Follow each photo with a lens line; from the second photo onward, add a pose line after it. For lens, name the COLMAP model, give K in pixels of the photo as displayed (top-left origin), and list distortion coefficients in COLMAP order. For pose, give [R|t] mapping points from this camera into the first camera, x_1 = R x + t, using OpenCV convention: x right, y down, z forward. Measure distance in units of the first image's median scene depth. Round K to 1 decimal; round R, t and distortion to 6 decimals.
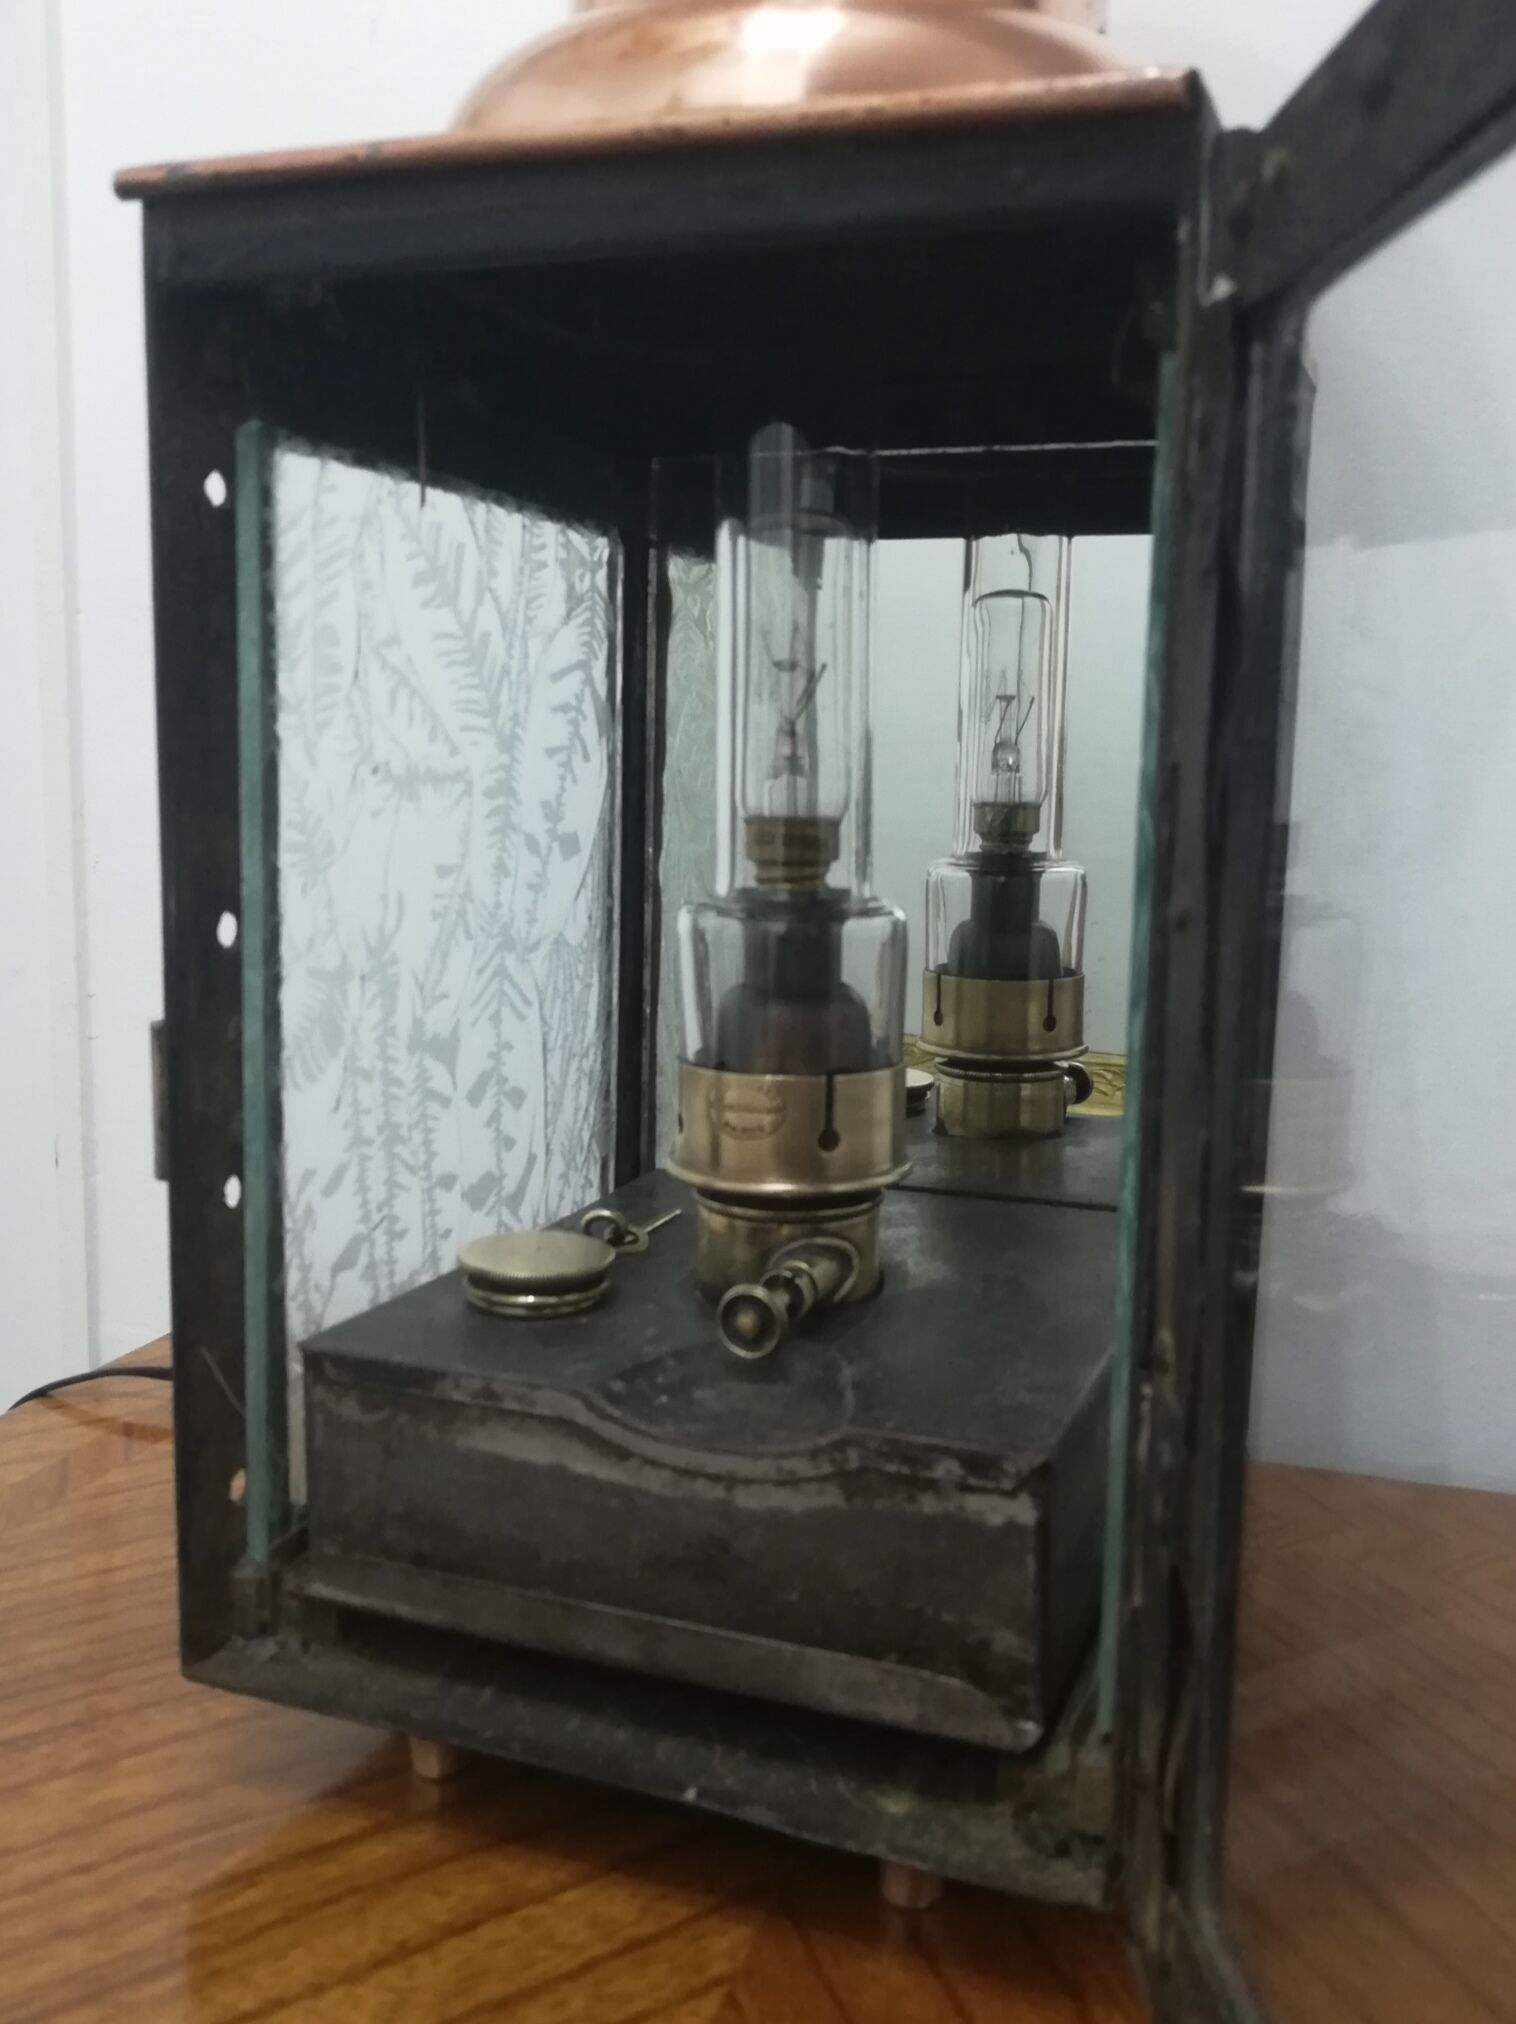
lens RADIAL K [[1677.5, 0, 828.3], [0, 1677.5, 983.2], [0, 0, 1]] dist [-0.000138, -0.014434]
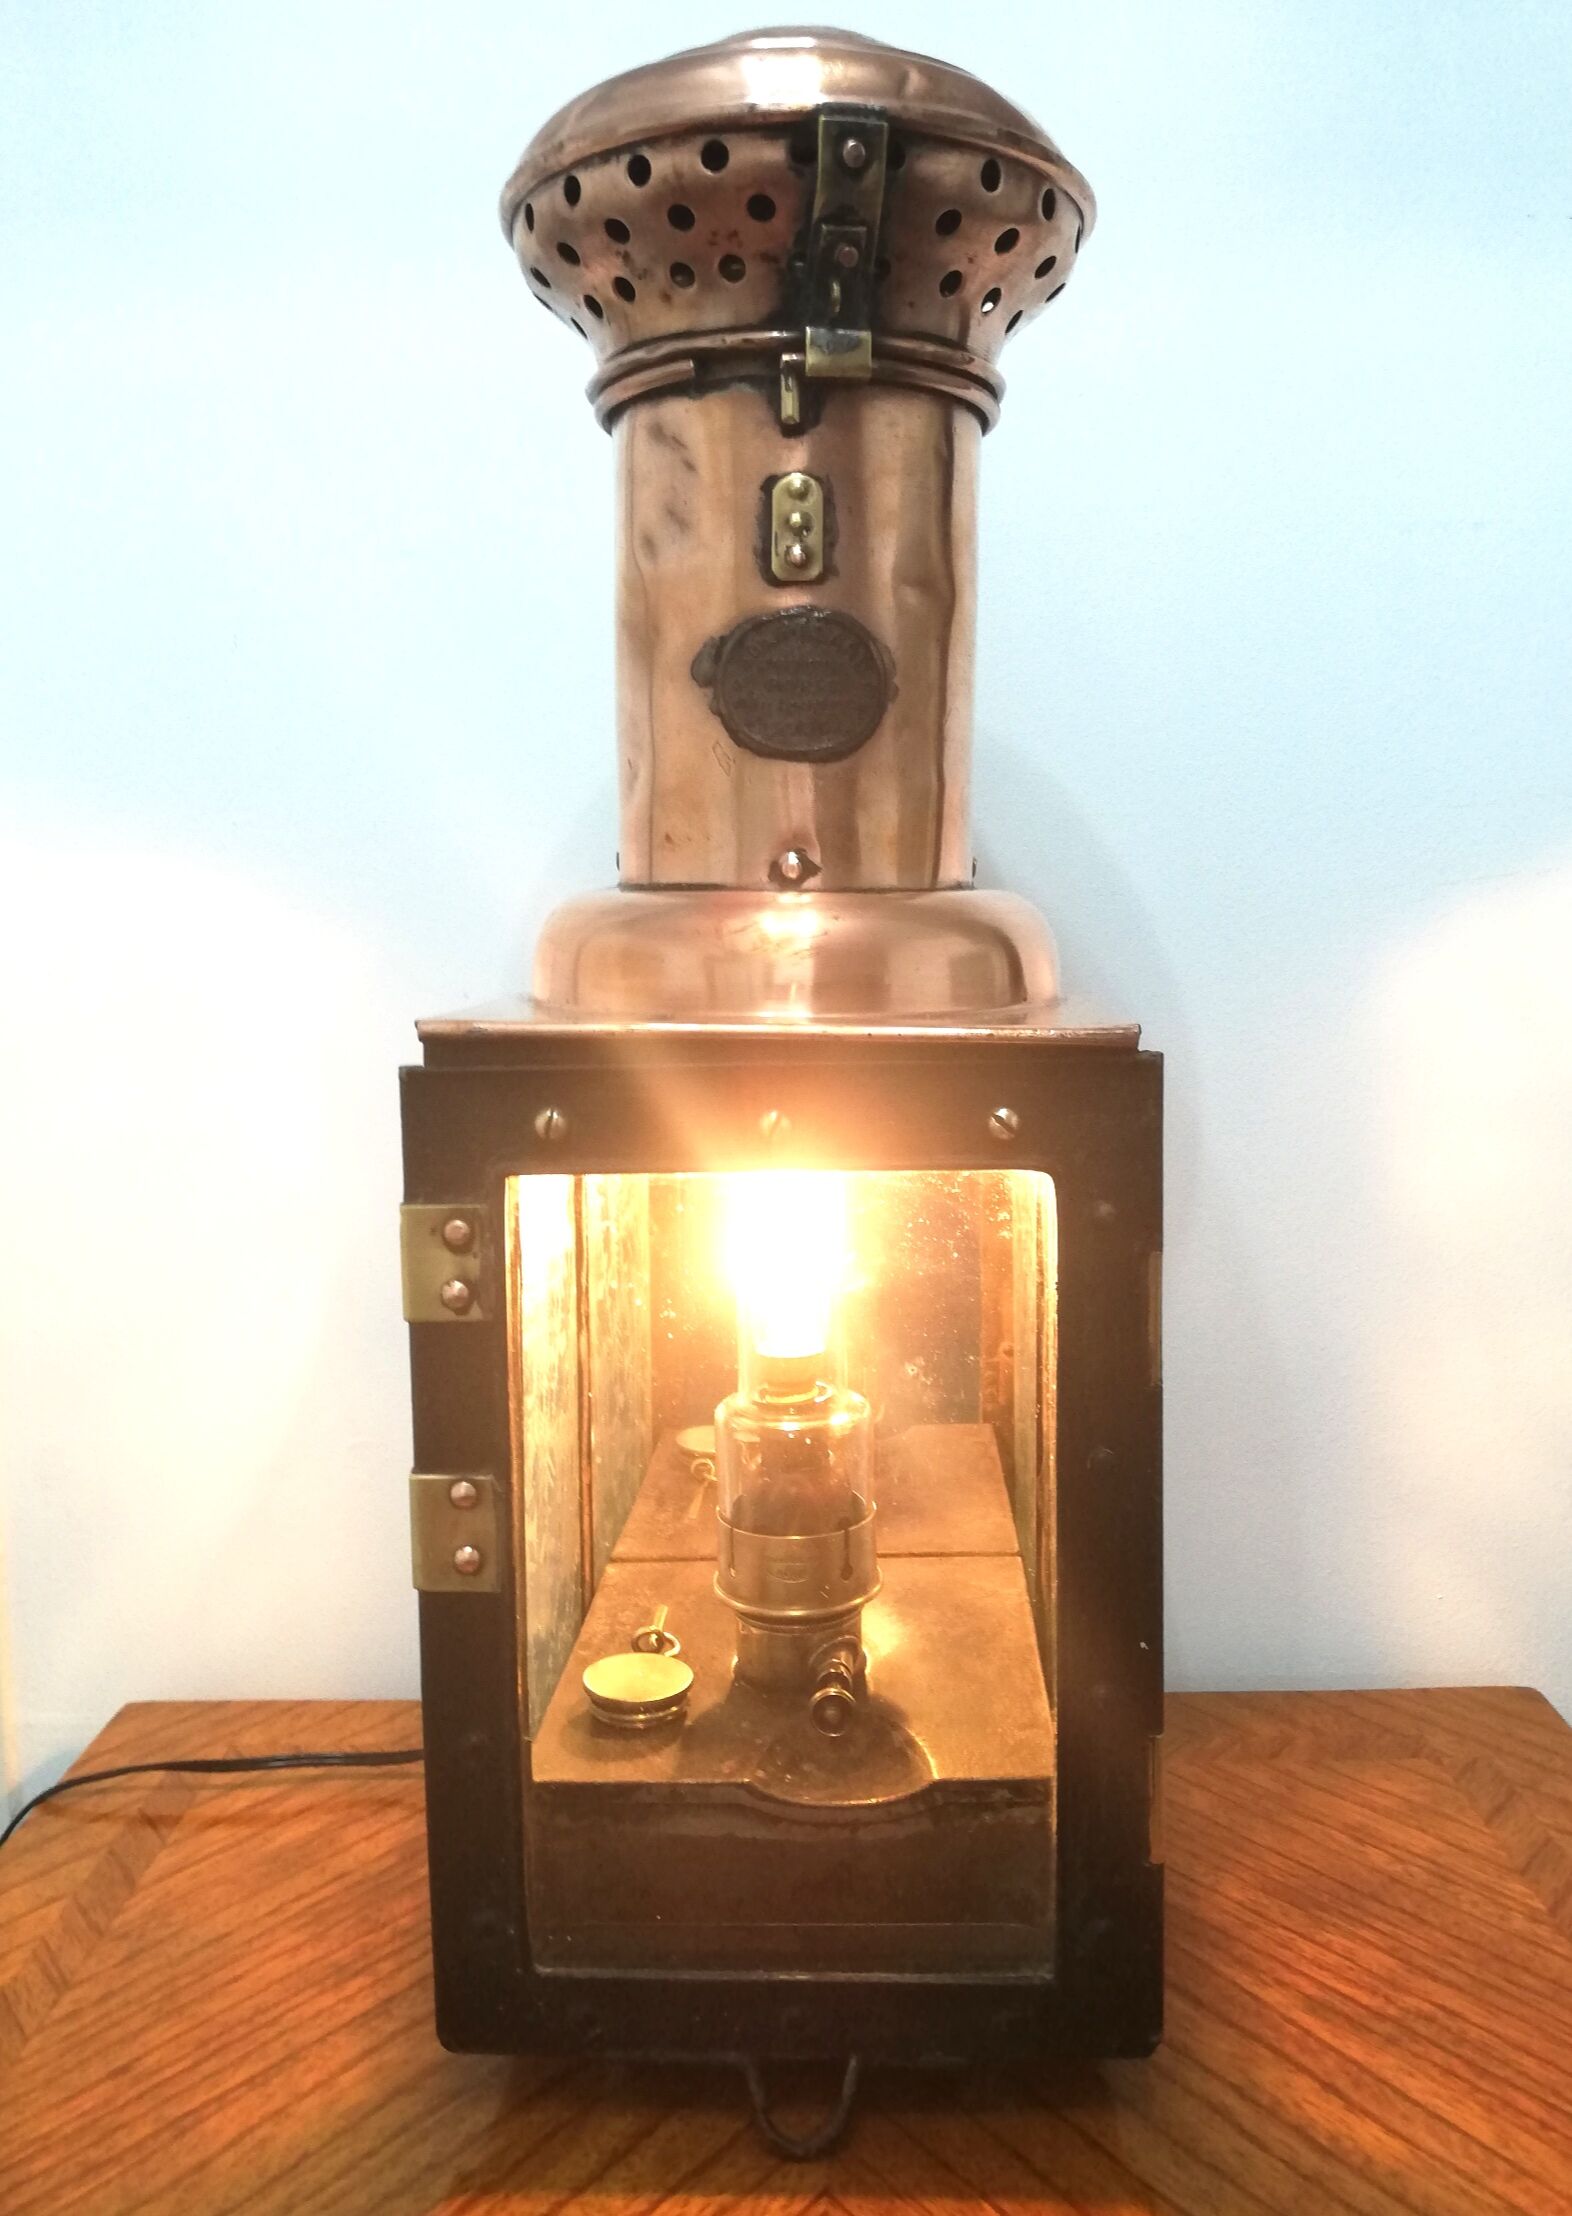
lens RADIAL K [[1685.9, 0, 792.0], [0, 1685.9, 1102.9], [0, 0, 1]] dist [-0.007781, 0.000423]
pose [[0.951926, -0.068940, 0.298469, -0.506787], [0.077839, 0.996803, -0.018016, -0.328928], [-0.296273, 0.040382, 0.954249, -0.470624]]
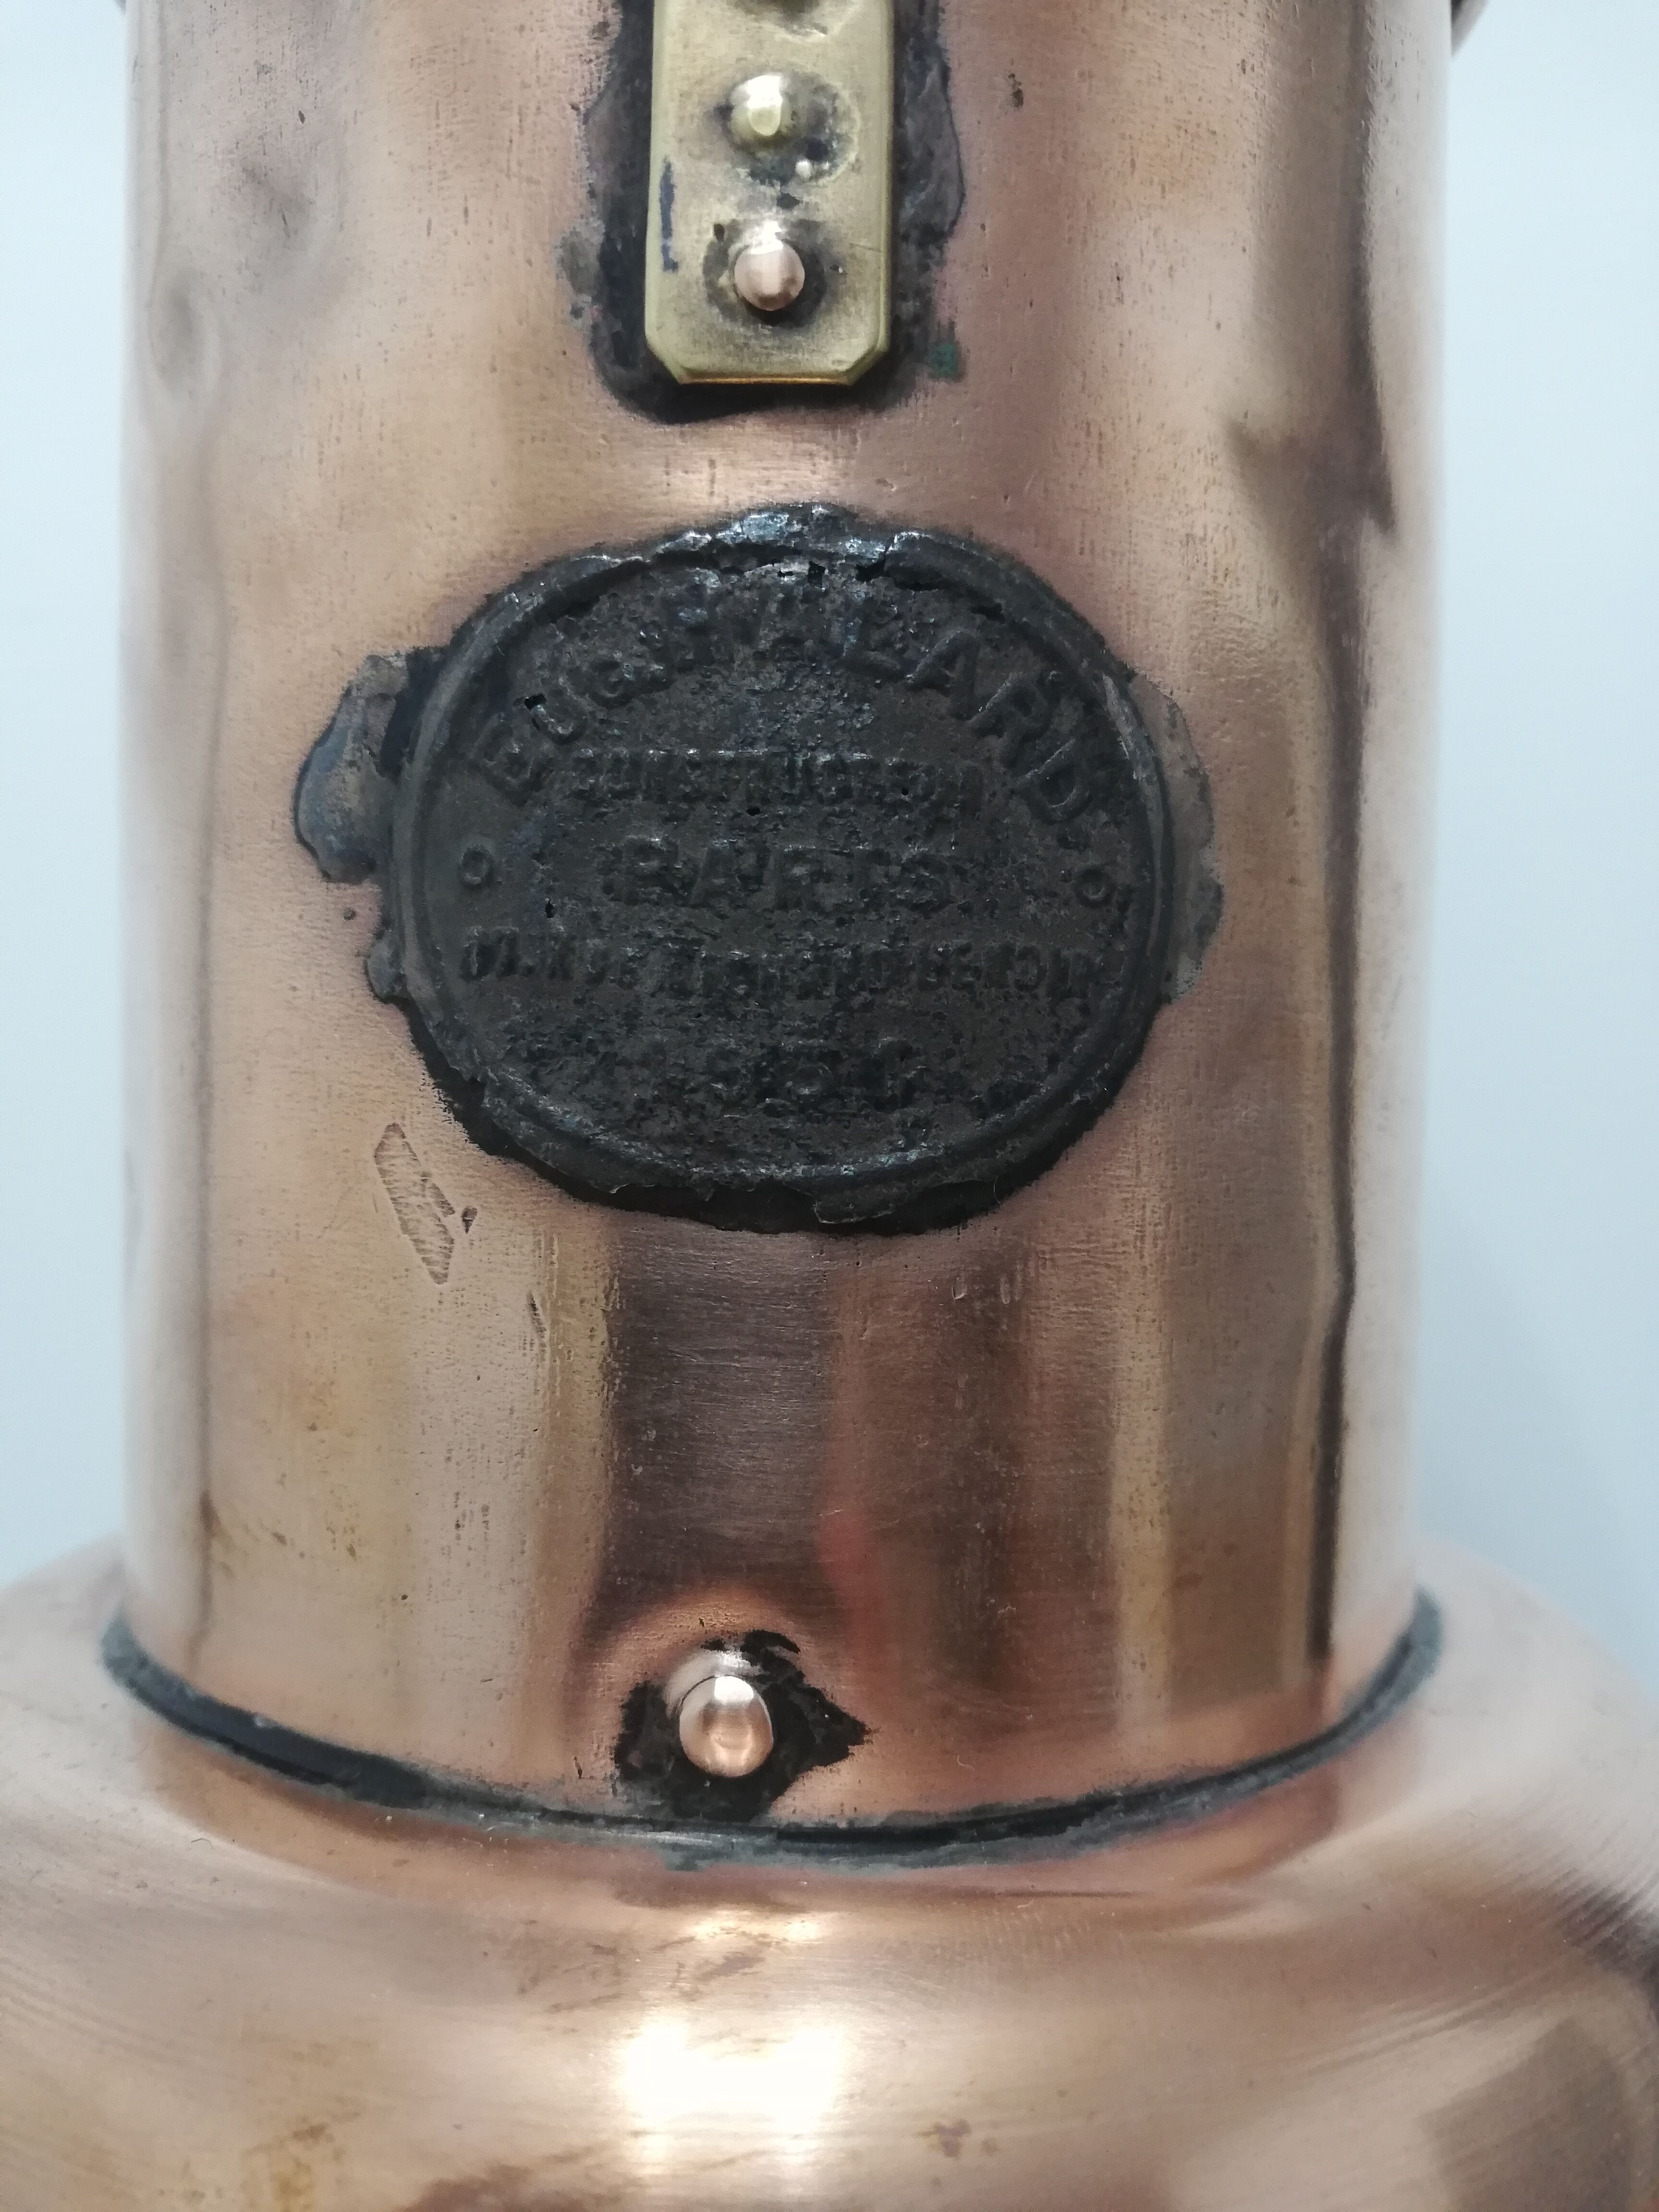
lens RADIAL K [[1672.1, 0, 822.2], [0, 1672.1, 1100.4], [0, 0, 1]] dist [0.005918, 0.003614]
pose [[0.948296, -0.030085, 0.315958, -0.129885], [0.069918, 0.990843, -0.115502, -0.638505], [-0.309590, 0.131622, 0.941716, 0.618239]]
